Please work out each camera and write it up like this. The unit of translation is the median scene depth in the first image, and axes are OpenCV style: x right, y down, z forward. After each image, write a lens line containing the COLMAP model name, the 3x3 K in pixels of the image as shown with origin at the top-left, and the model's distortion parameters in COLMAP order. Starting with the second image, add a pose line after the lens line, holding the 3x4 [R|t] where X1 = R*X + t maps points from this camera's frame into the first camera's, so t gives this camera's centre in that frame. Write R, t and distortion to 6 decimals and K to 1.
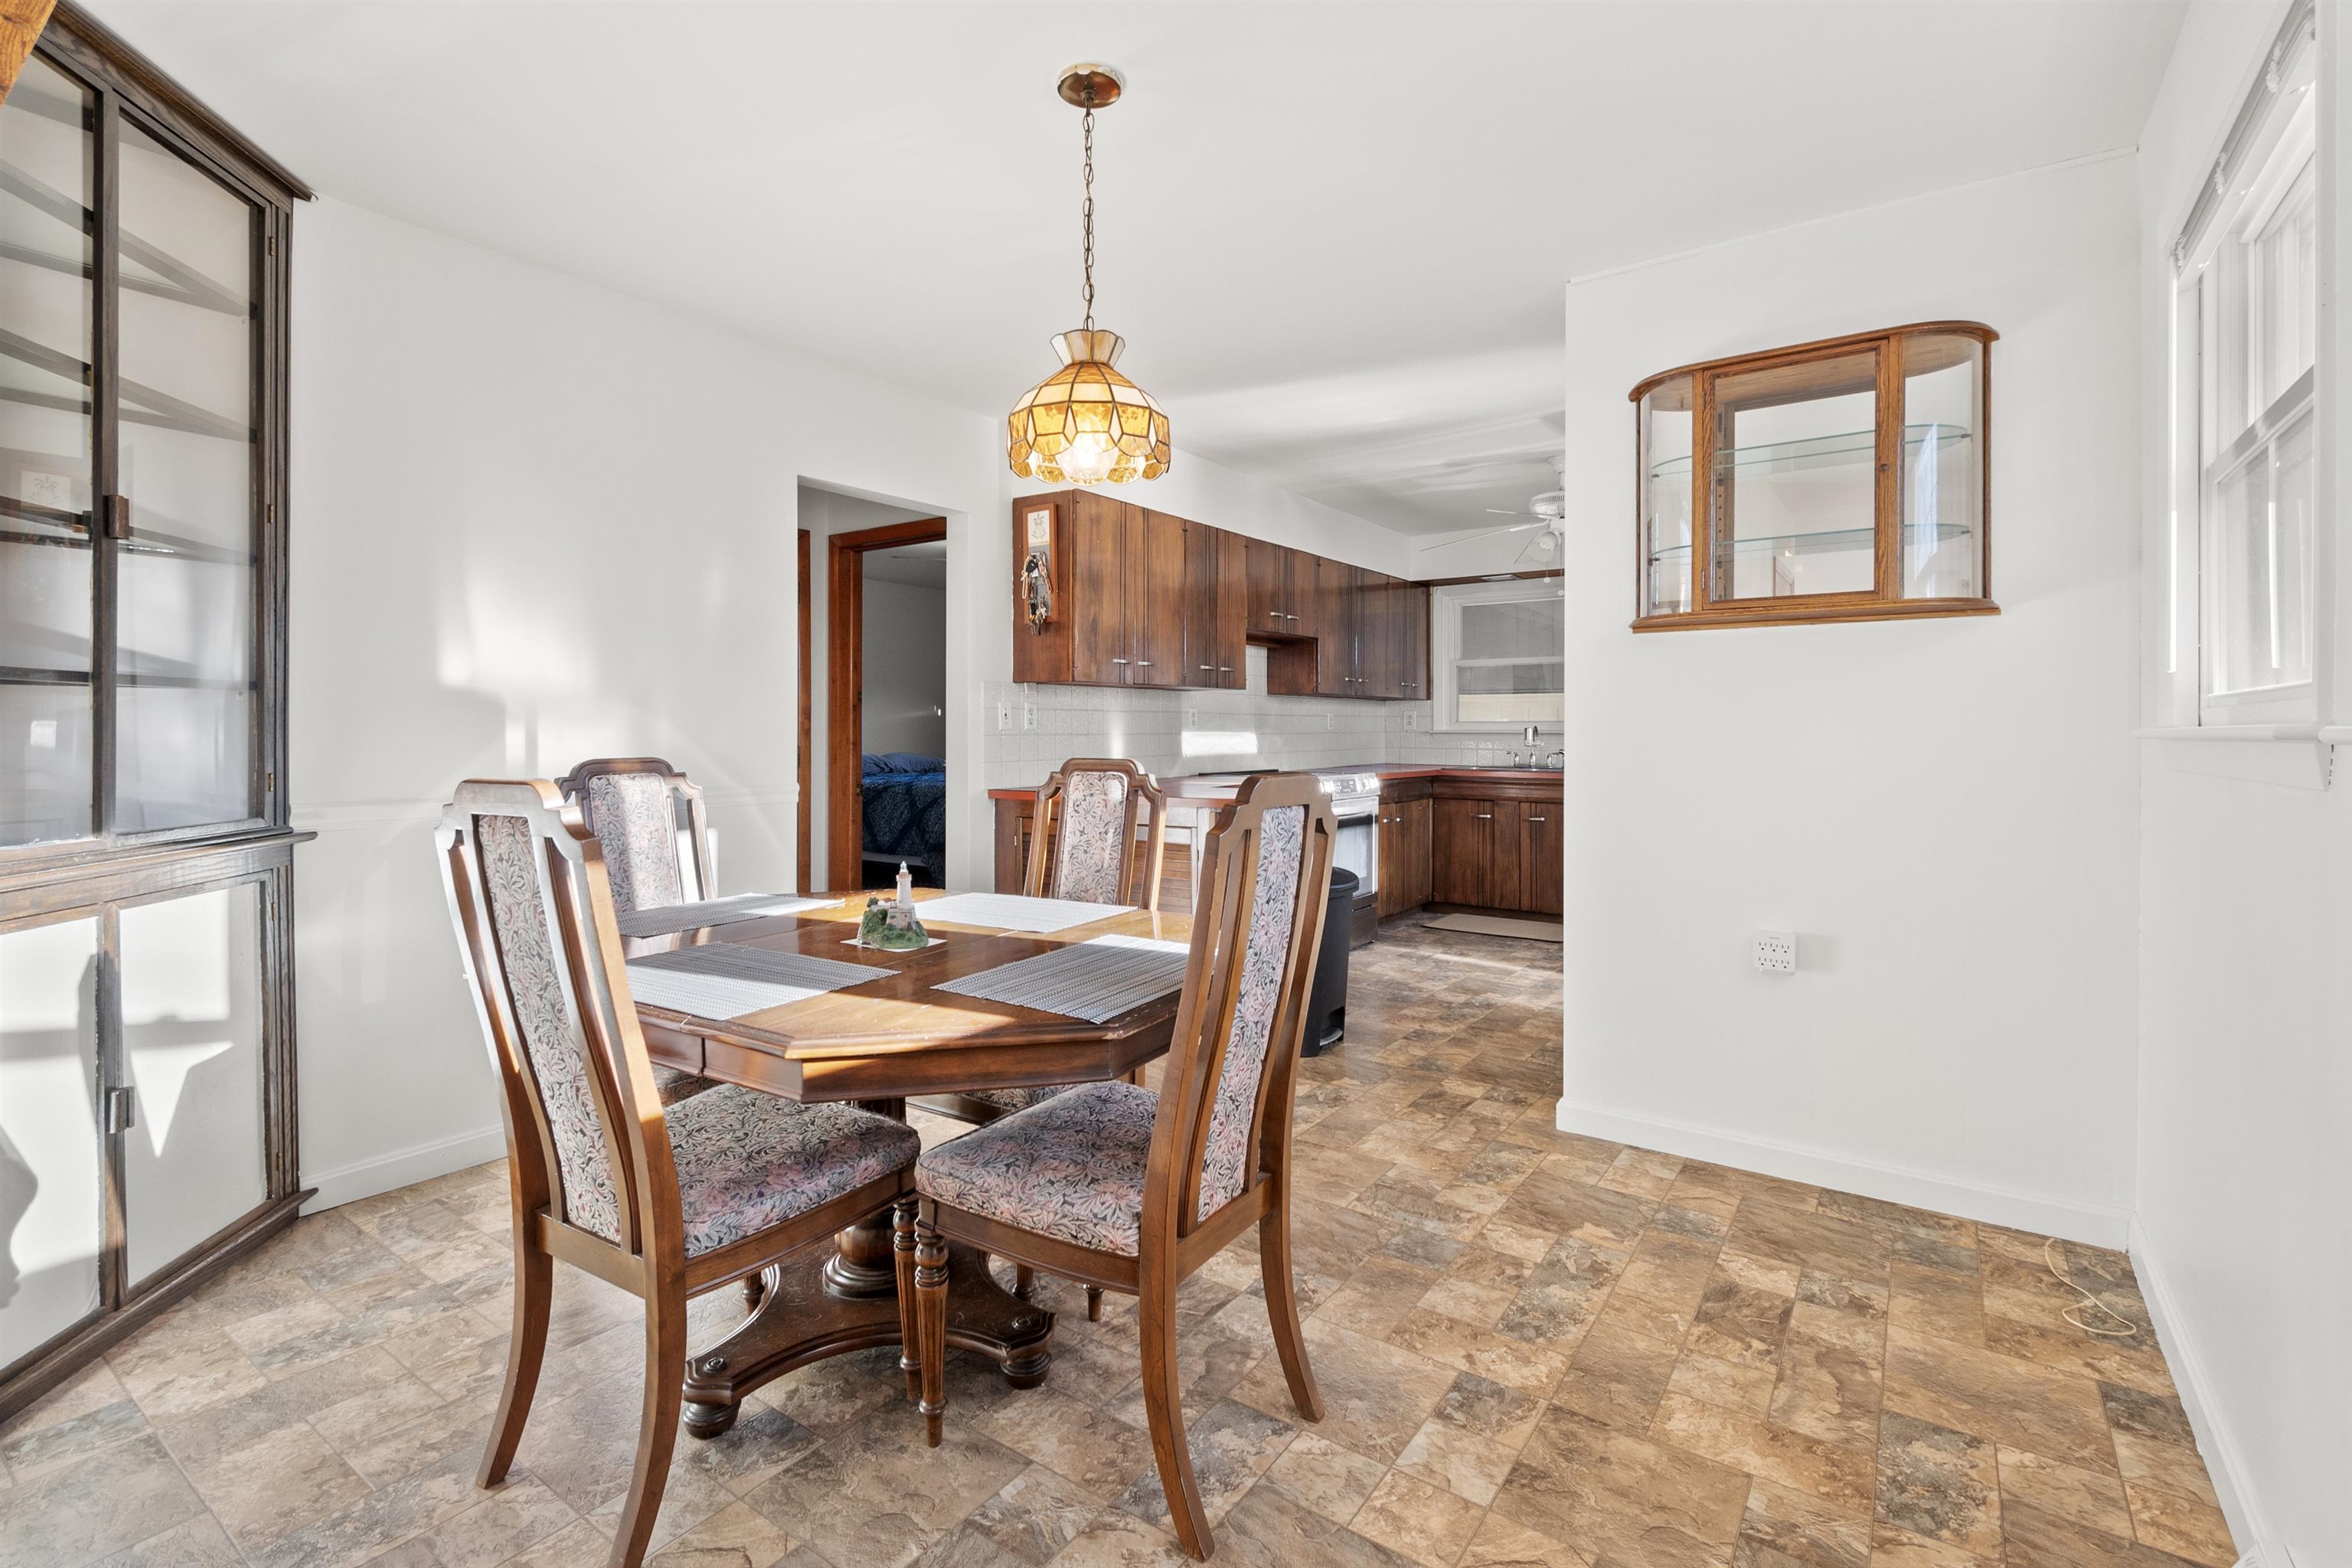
lens RADIAL K [[1063.8, 0, 1161.4], [0, 1063.8, 735.3], [0, 0, 1]] dist [0.009493, -0.003704]
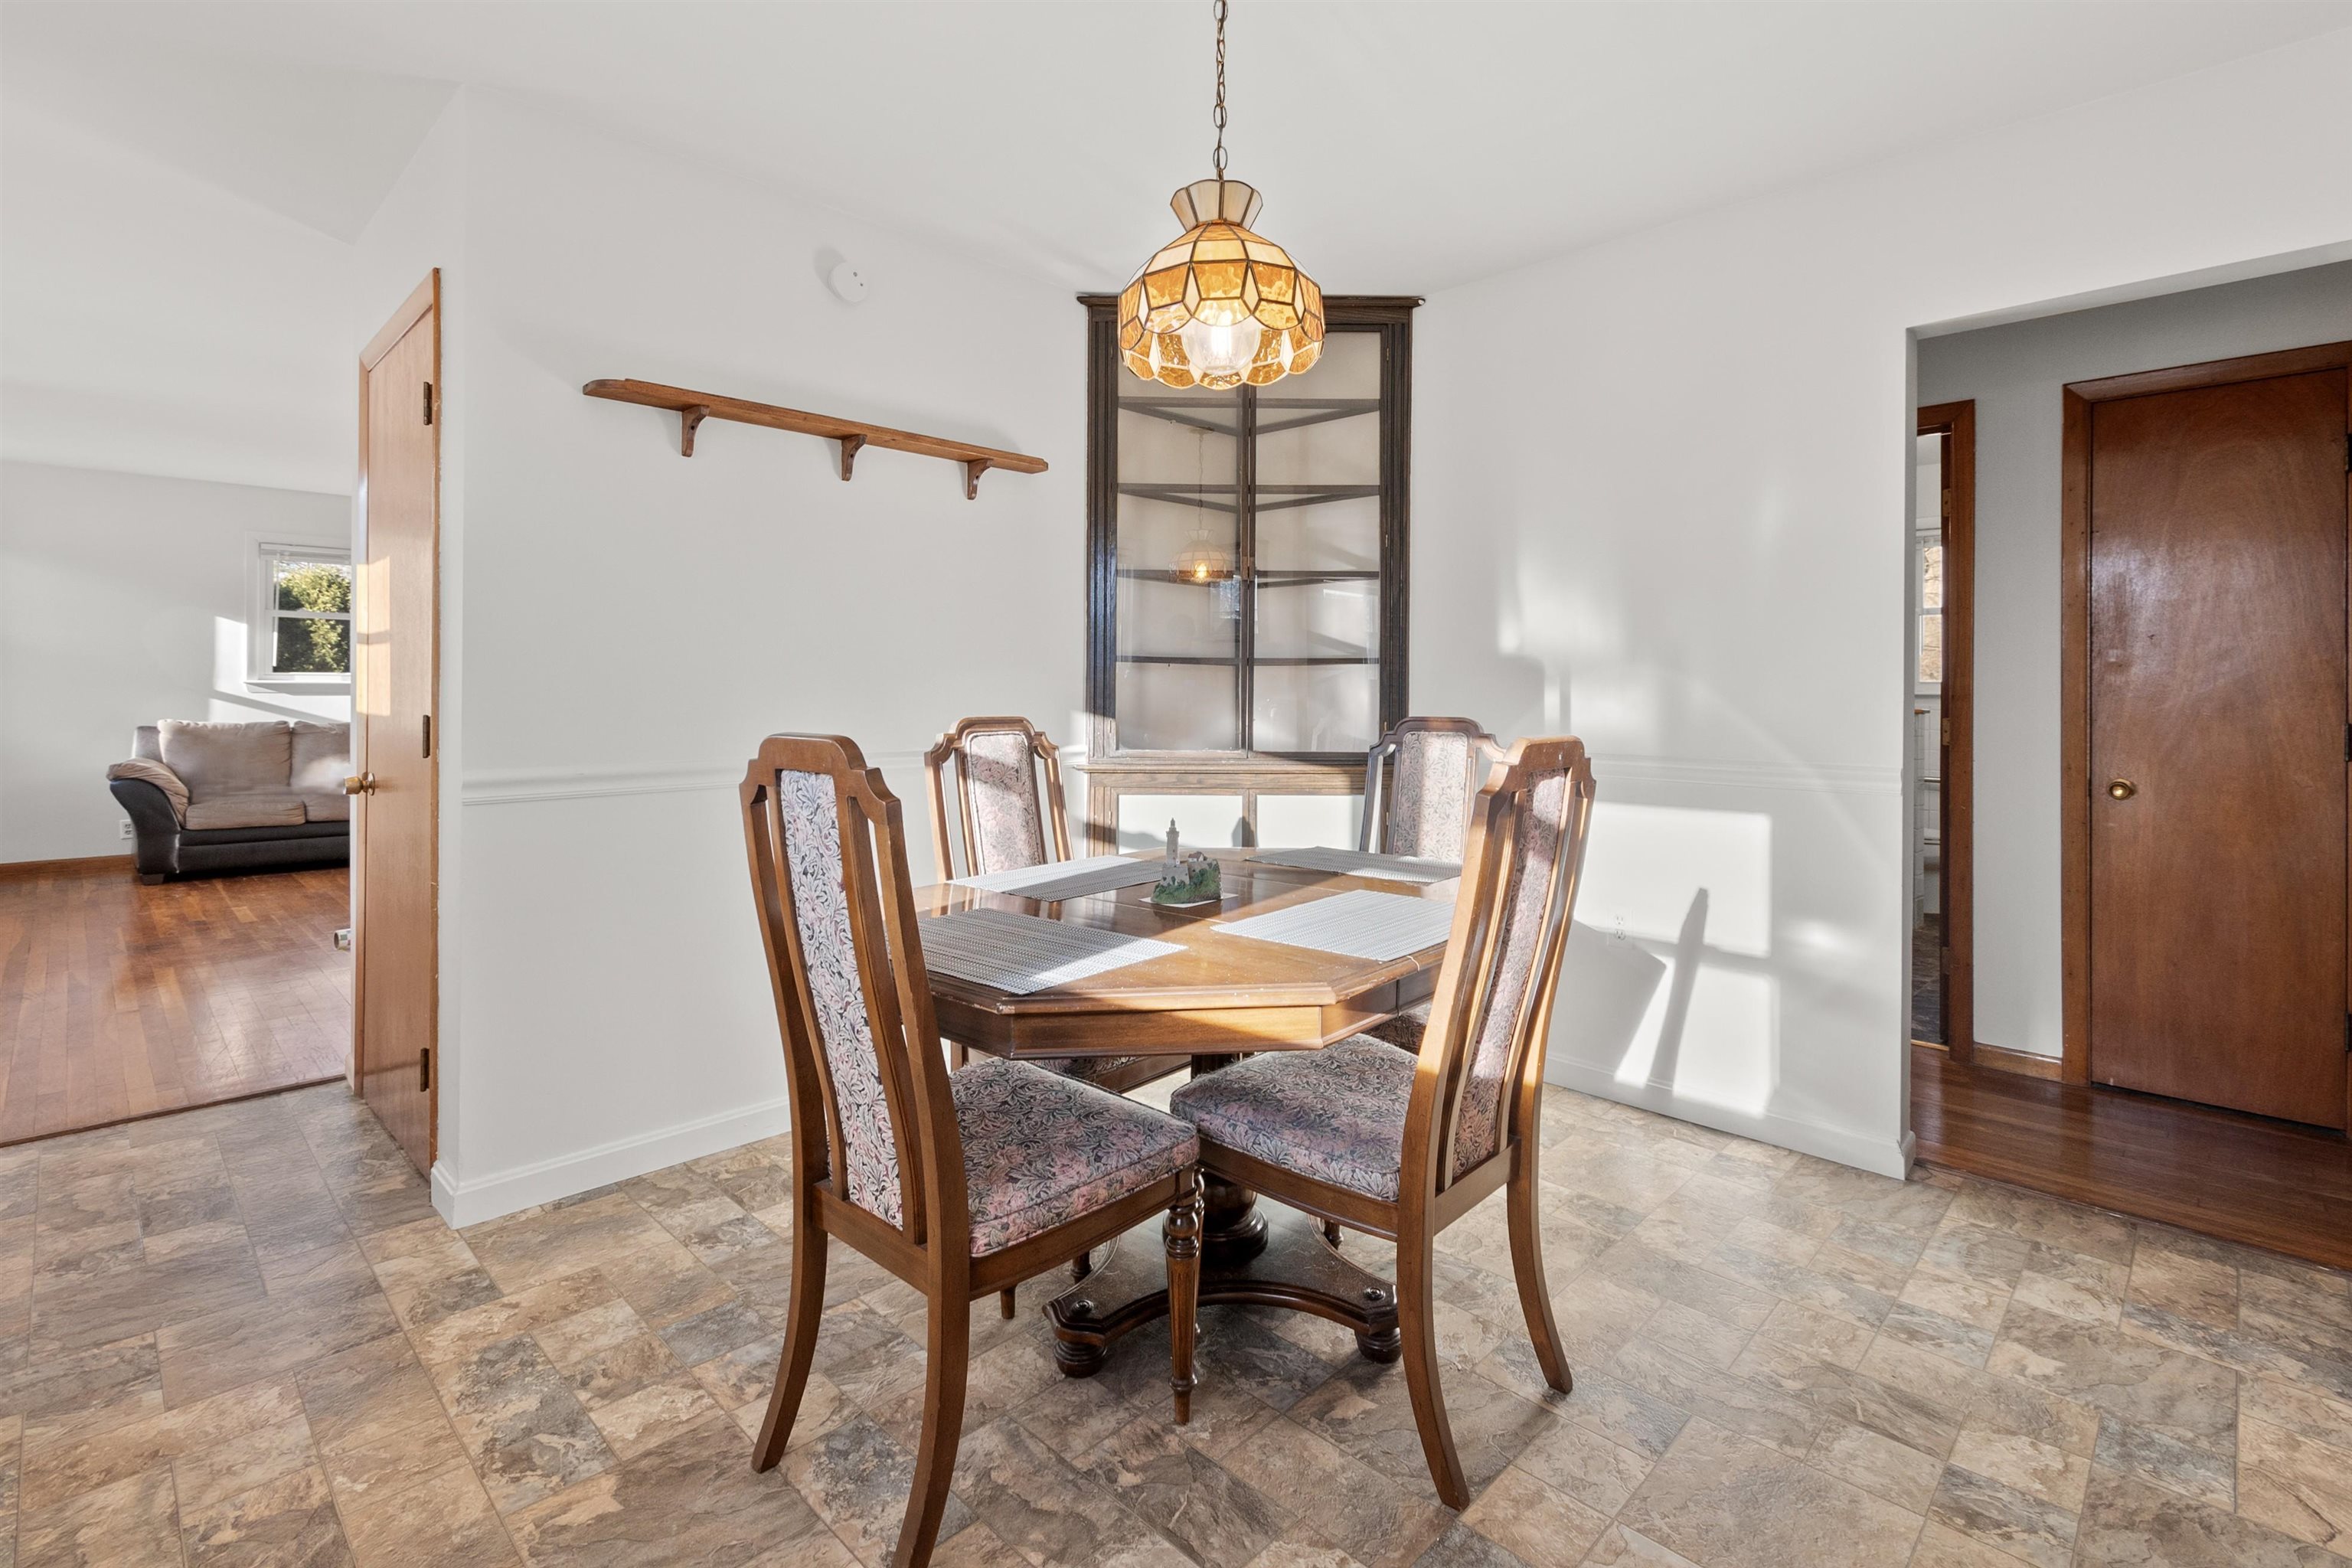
lens RADIAL K [[1063.8, 0, 1154.8], [0, 1063.8, 699.0], [0, 0, 1]] dist [0.009493, -0.003704]
pose [[-0.153722, 0.001562, -0.988113, 1.067542], [-0.011103, 0.999933, 0.003308, 0.005863], [0.988052, 0.011480, -0.153694, 1.571018]]
